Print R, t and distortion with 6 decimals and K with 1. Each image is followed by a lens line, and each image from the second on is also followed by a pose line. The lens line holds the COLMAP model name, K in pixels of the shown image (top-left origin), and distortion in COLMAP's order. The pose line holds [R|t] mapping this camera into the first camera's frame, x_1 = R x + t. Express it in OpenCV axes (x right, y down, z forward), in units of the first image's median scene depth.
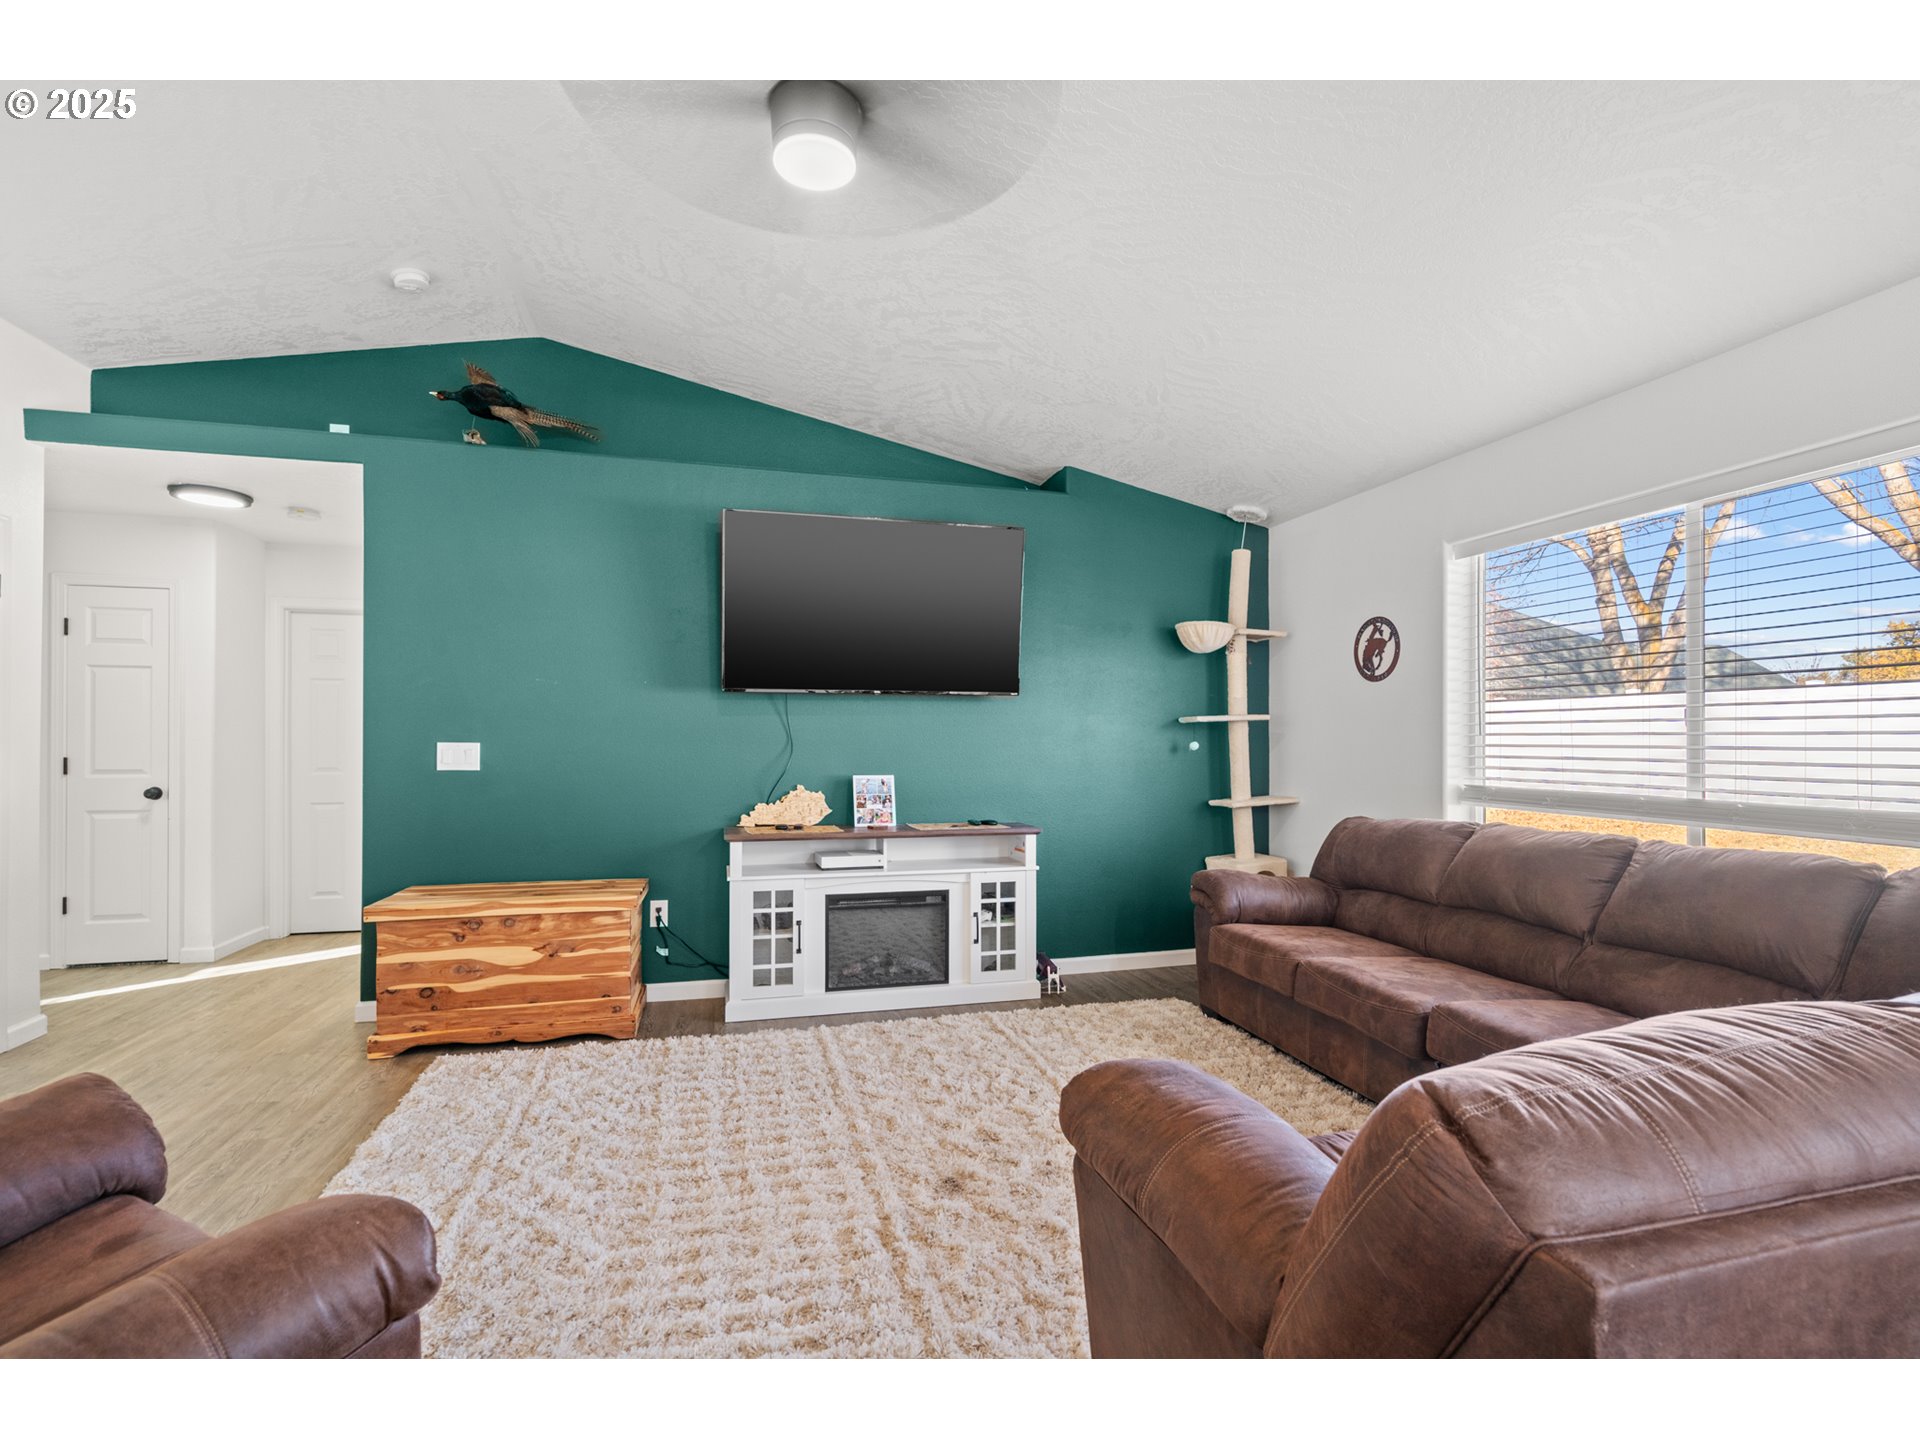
lens RADIAL K [[885.7, 0, 964.4], [0, 885.7, 737.4], [0, 0, 1]] dist [-0.003886, 0.000345]
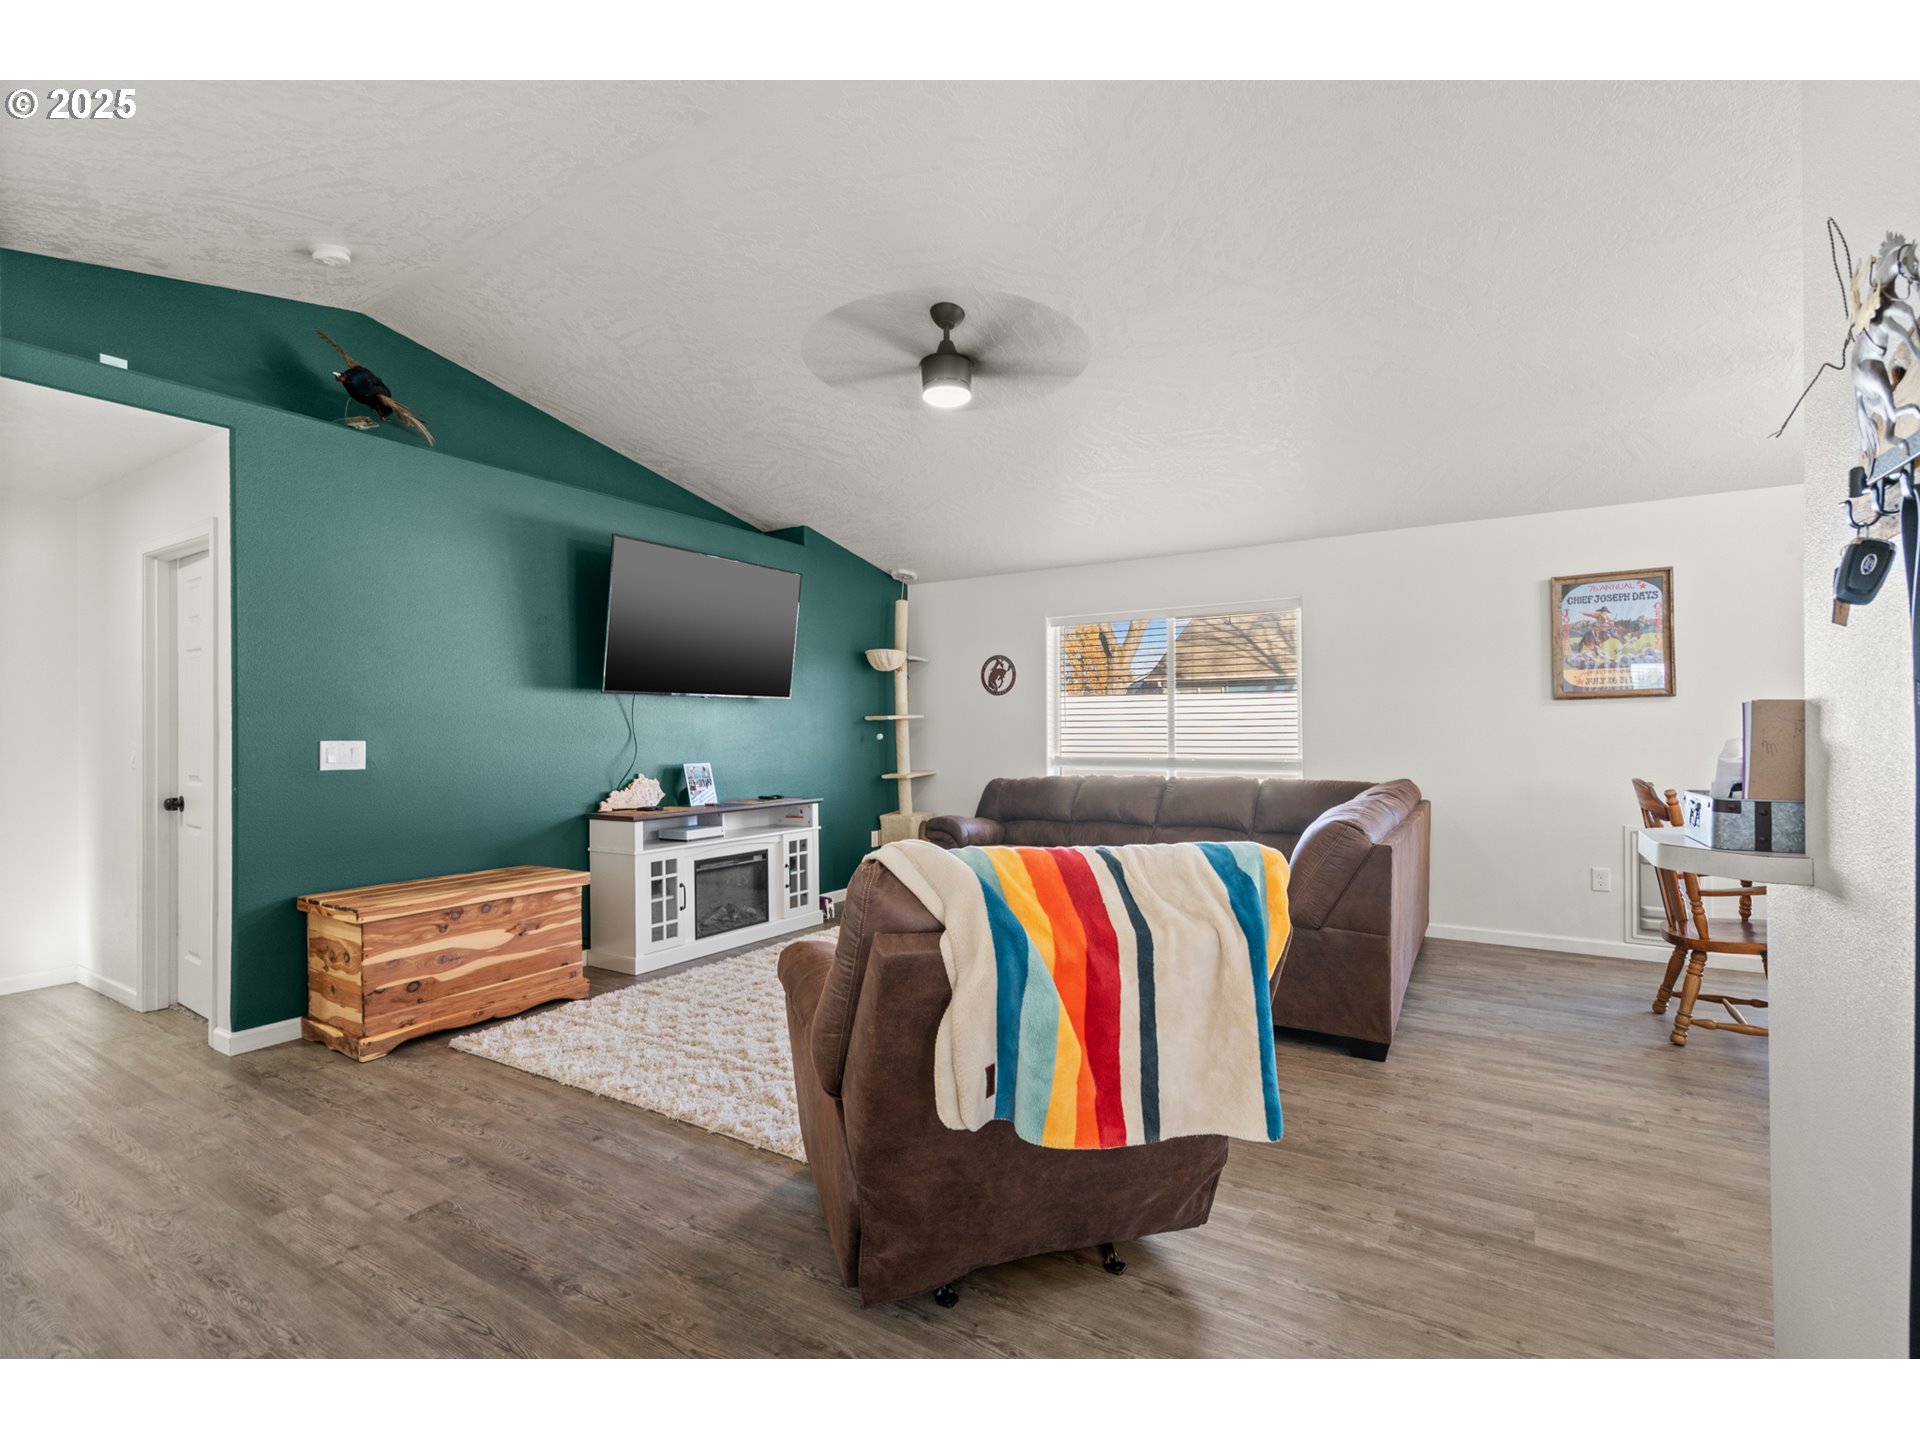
lens RADIAL K [[885.5, 0, 957.9], [0, 885.5, 737.7], [0, 0, 1]] dist [0.005481, 0.001248]
pose [[0.734481, -0.012302, 0.678517, -0.698614], [0.007454, 0.999922, 0.010061, -0.002000], [-0.678588, -0.002332, 0.734515, -0.143395]]
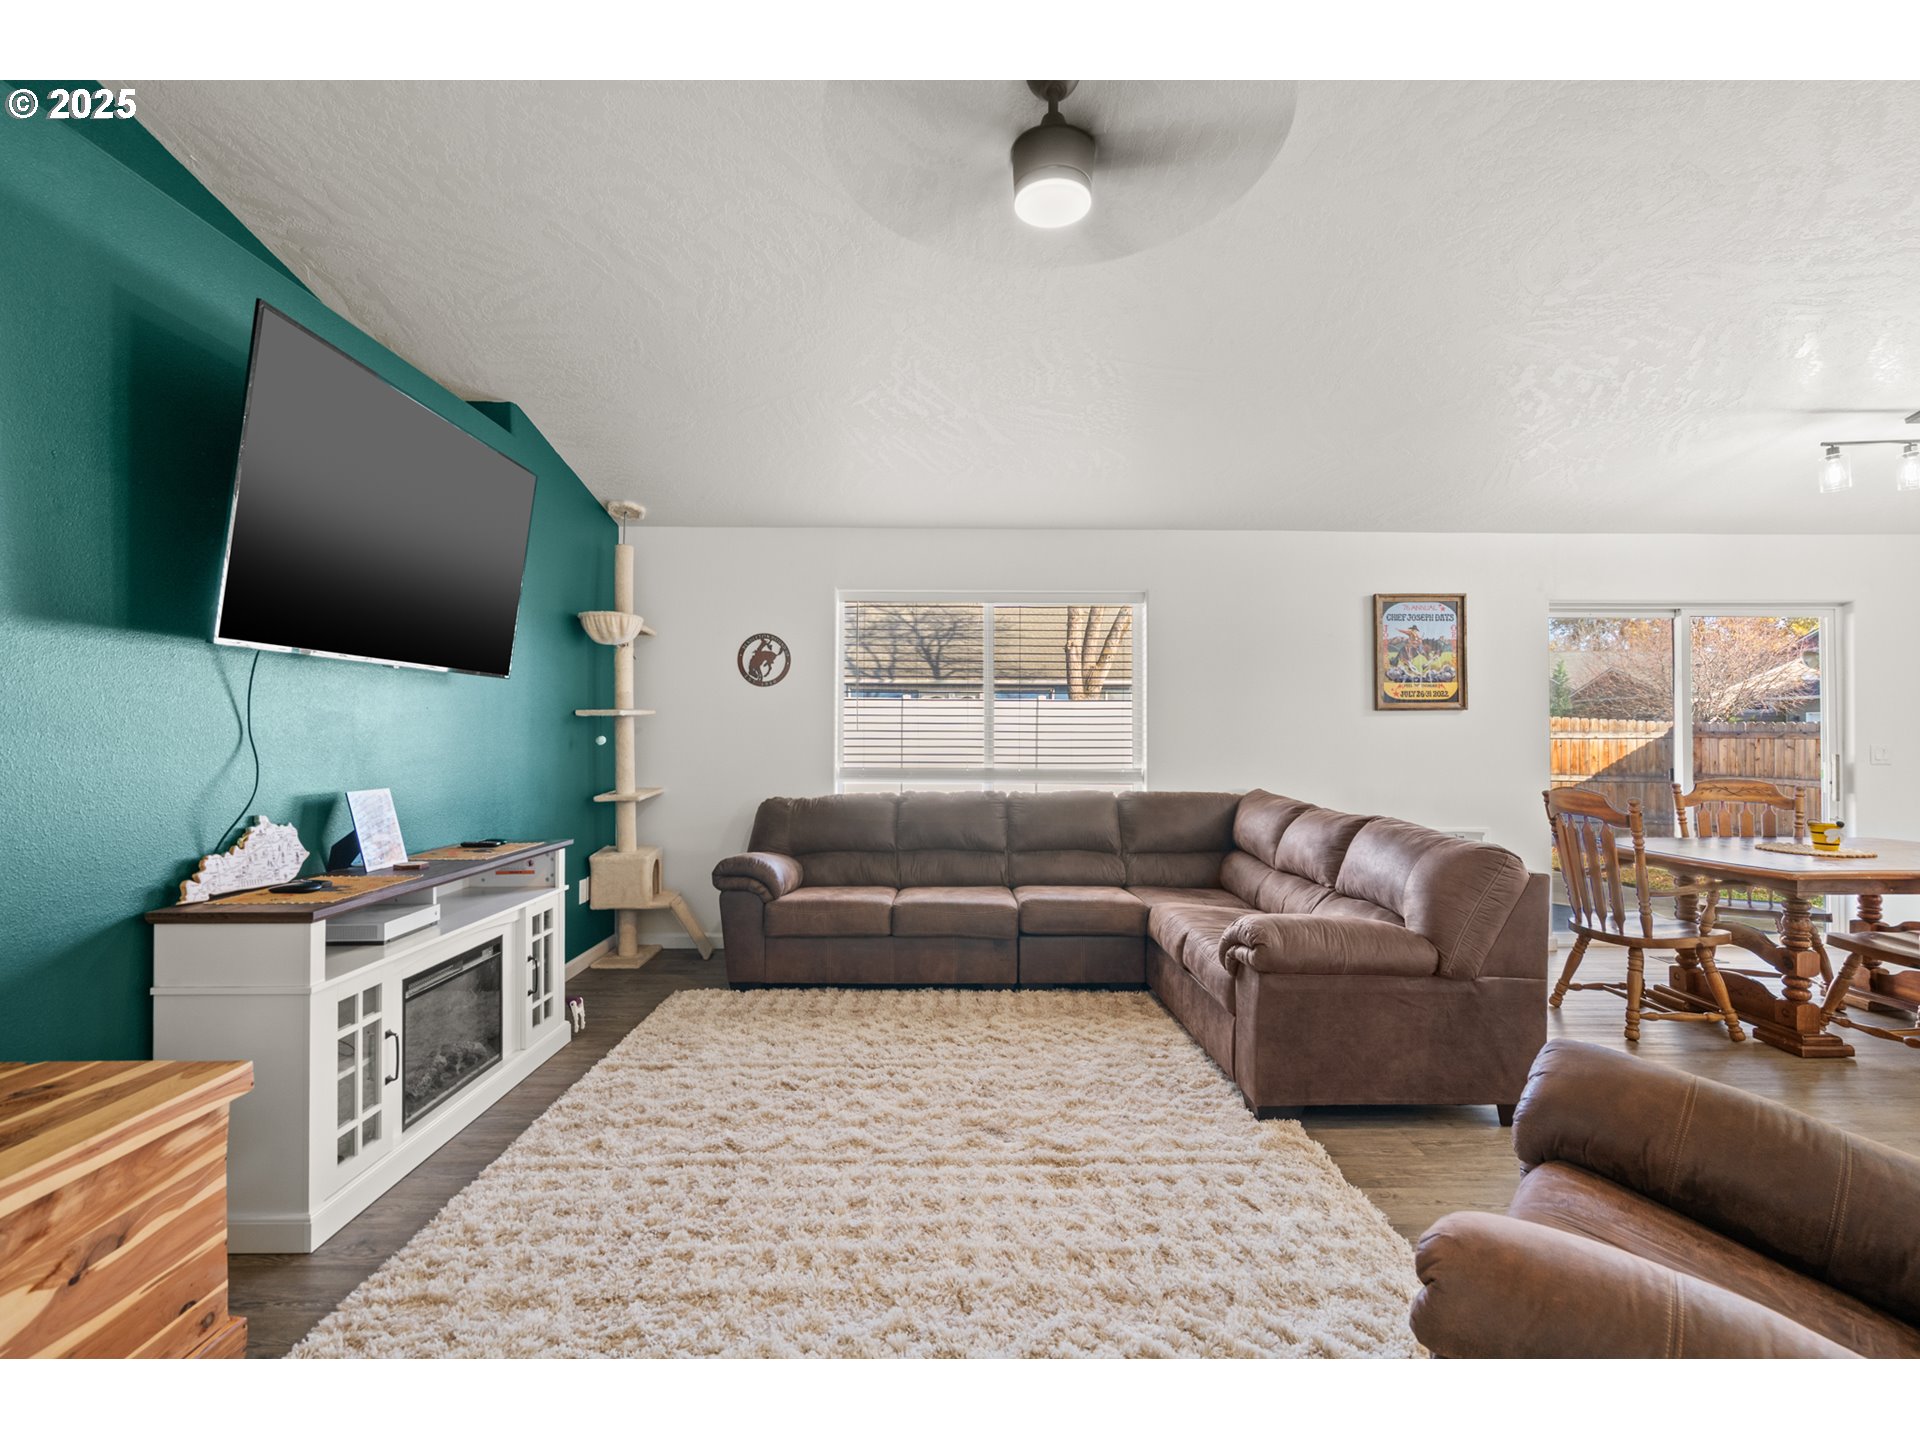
lens RADIAL K [[879.4, 0, 955.7], [0, 879.4, 730.3], [0, 0, 1]] dist [-0.000471, 0.001500]
pose [[0.248936, 0.002003, 0.968518, -0.650844], [-0.004897, 0.999988, -0.000810, -0.002826], [-0.968508, -0.004541, 0.248943, 0.445964]]
